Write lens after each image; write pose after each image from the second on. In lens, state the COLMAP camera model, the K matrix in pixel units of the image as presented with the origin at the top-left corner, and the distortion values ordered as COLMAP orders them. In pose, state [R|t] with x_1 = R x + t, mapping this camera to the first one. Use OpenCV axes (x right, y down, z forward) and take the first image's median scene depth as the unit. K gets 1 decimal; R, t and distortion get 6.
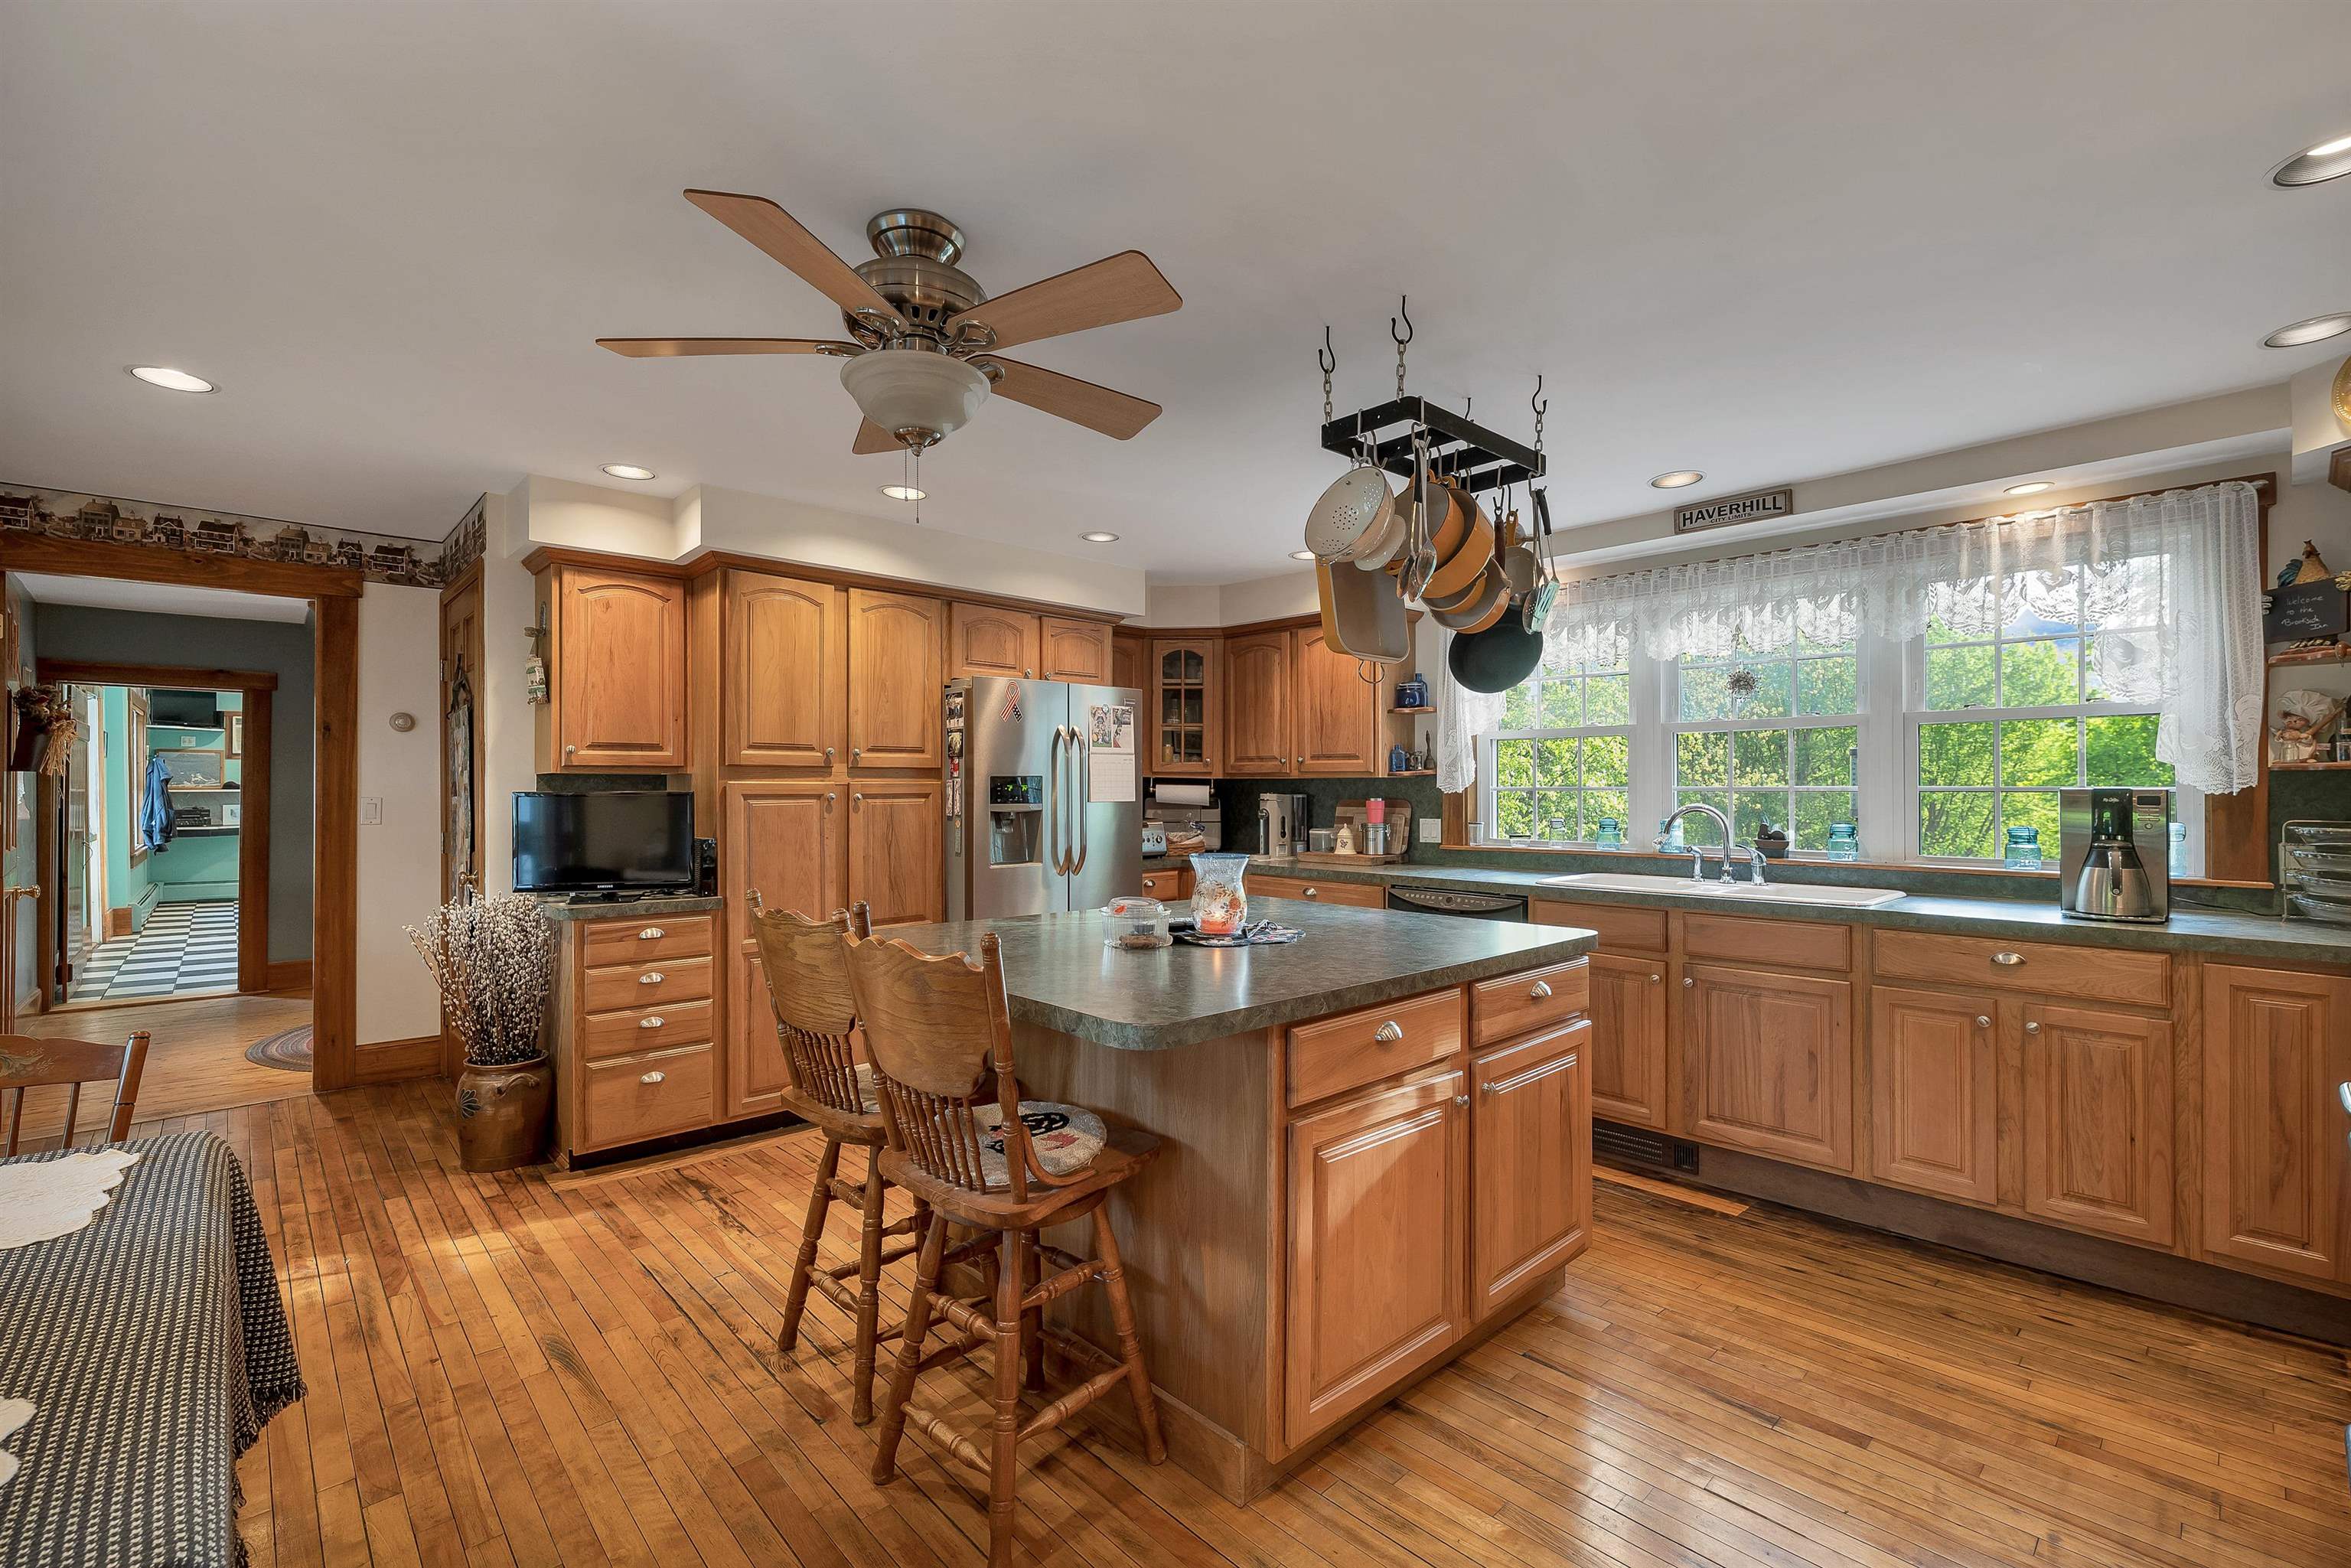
lens RADIAL K [[988.7, 0, 1175.5], [0, 988.7, 782.4], [0, 0, 1]] dist [0.001747, -0.001221]
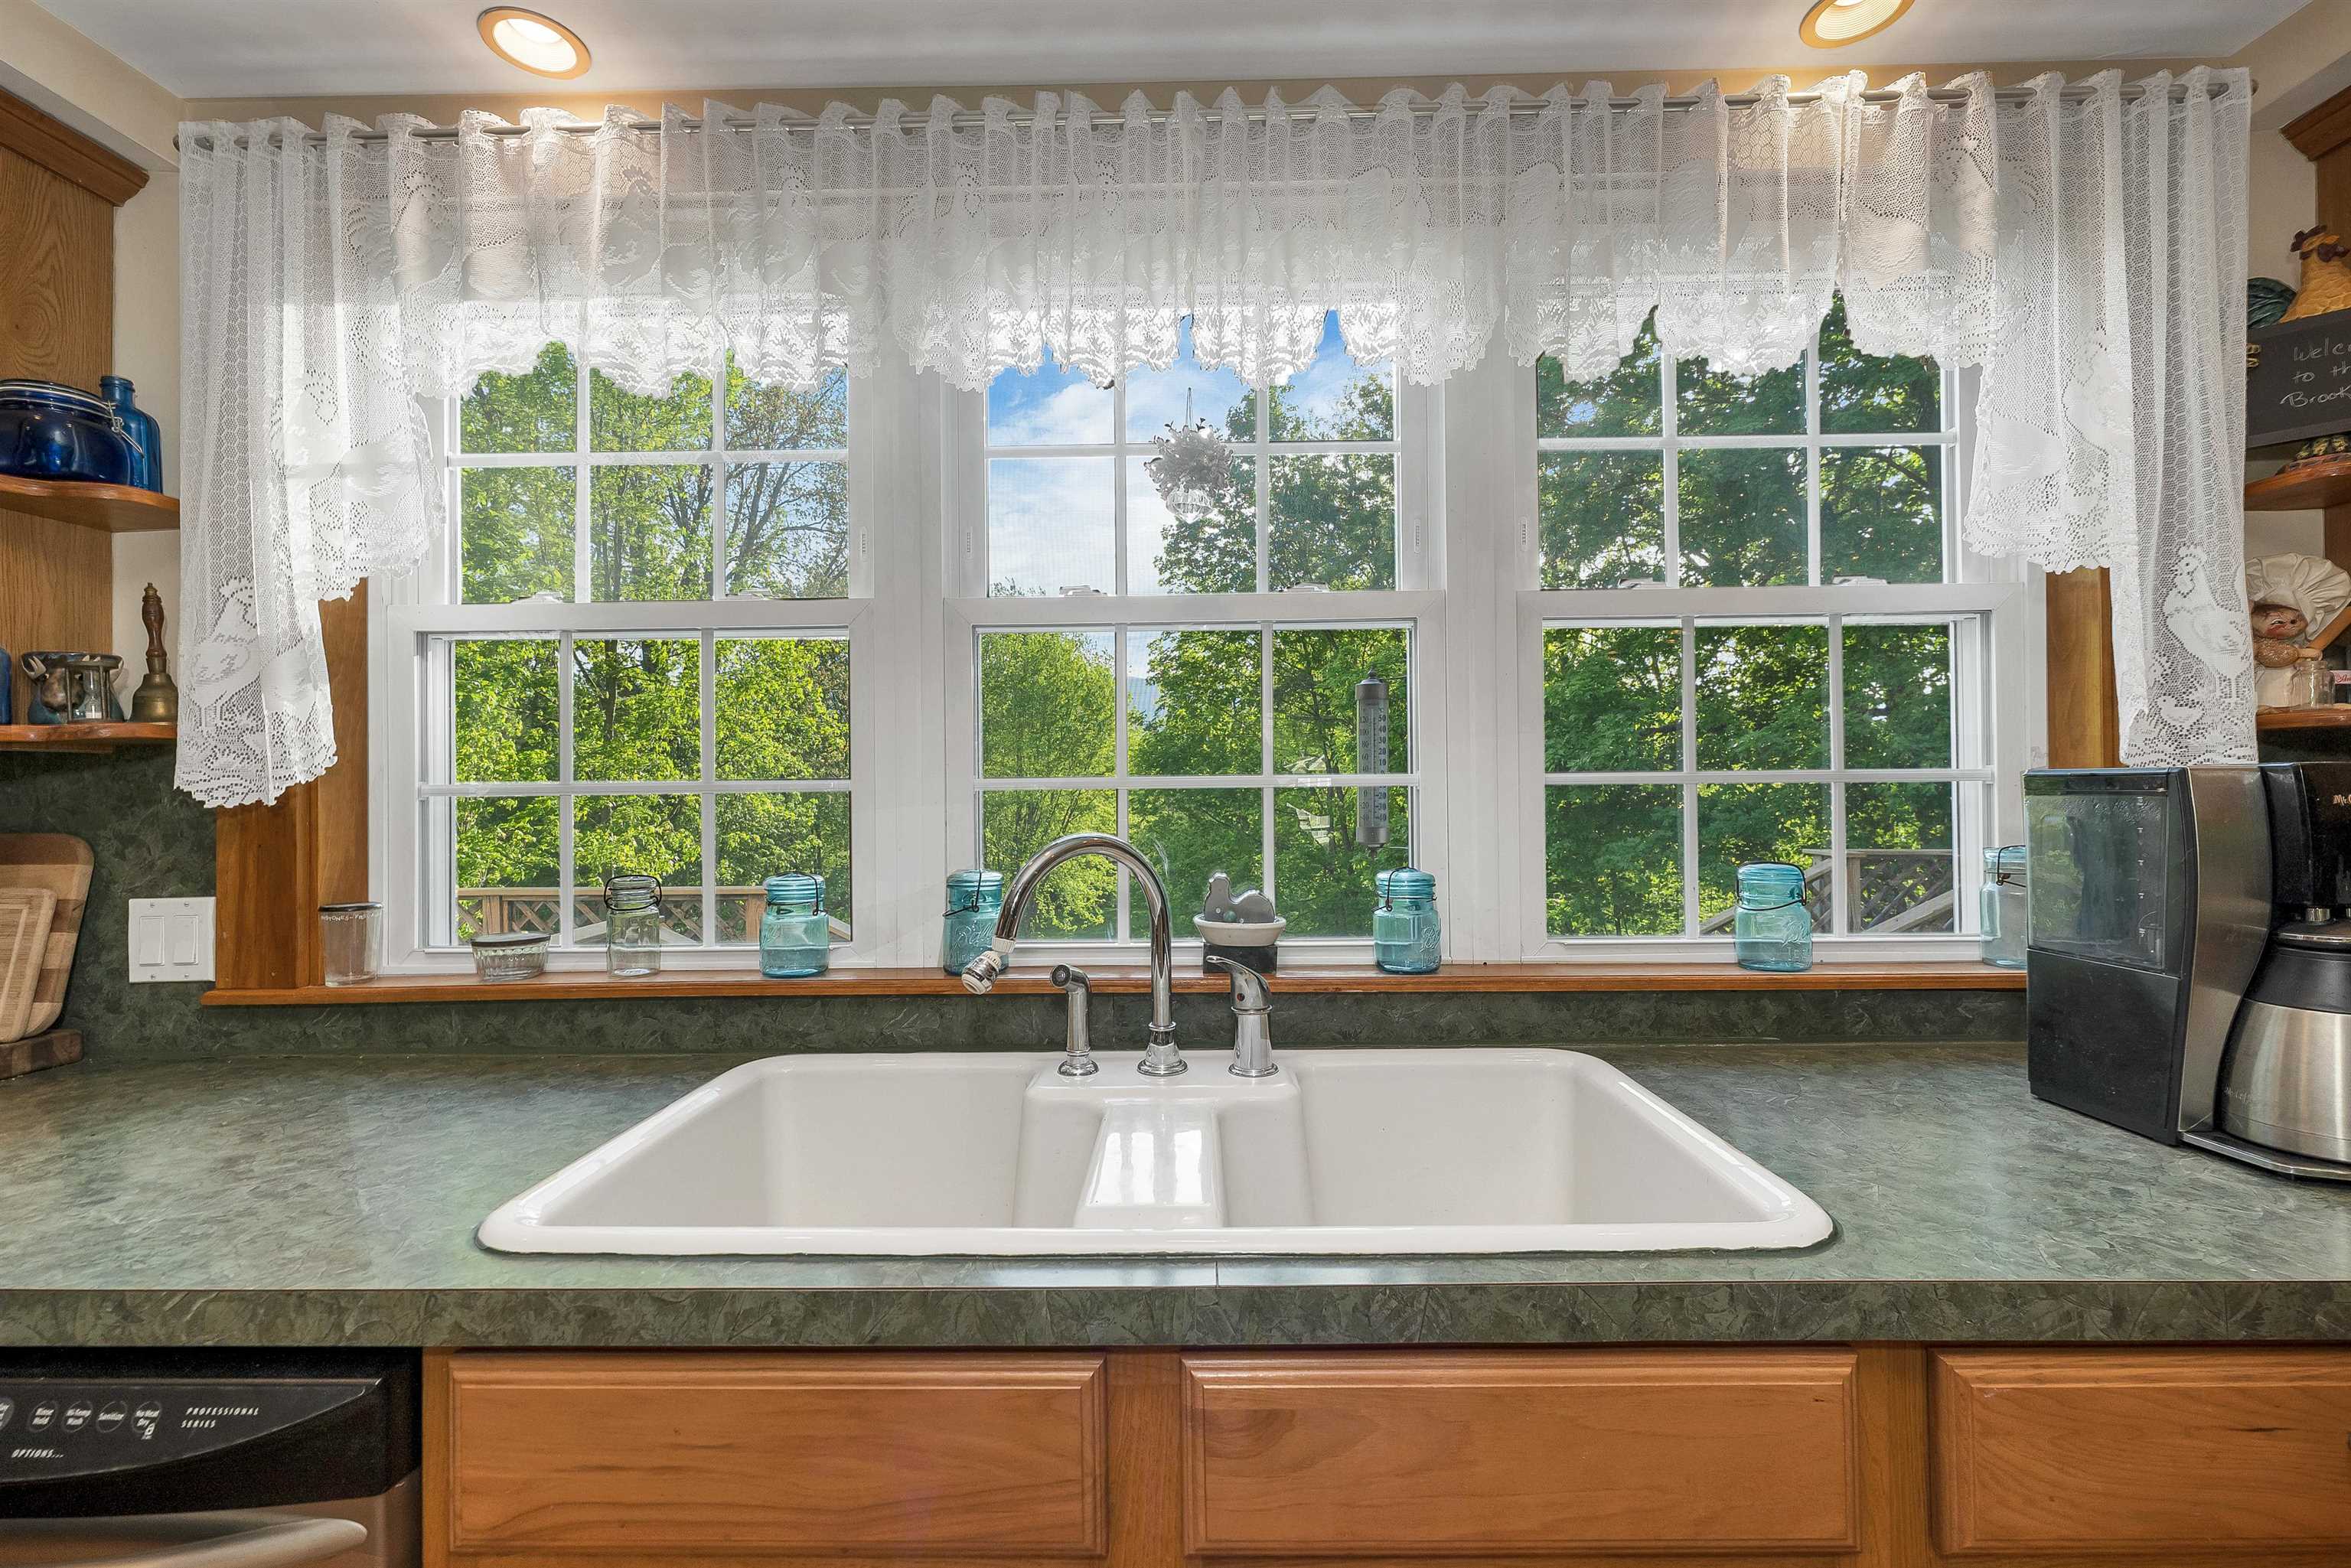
lens RADIAL K [[988.7, 0, 1153.8], [0, 988.7, 774.0], [0, 0, 1]] dist [0.001747, -0.001221]
pose [[0.687421, -0.008787, 0.726206, 0.252806], [0.005501, 0.999961, 0.006893, 0.001394], [-0.726239, -0.000744, 0.687442, 0.617260]]
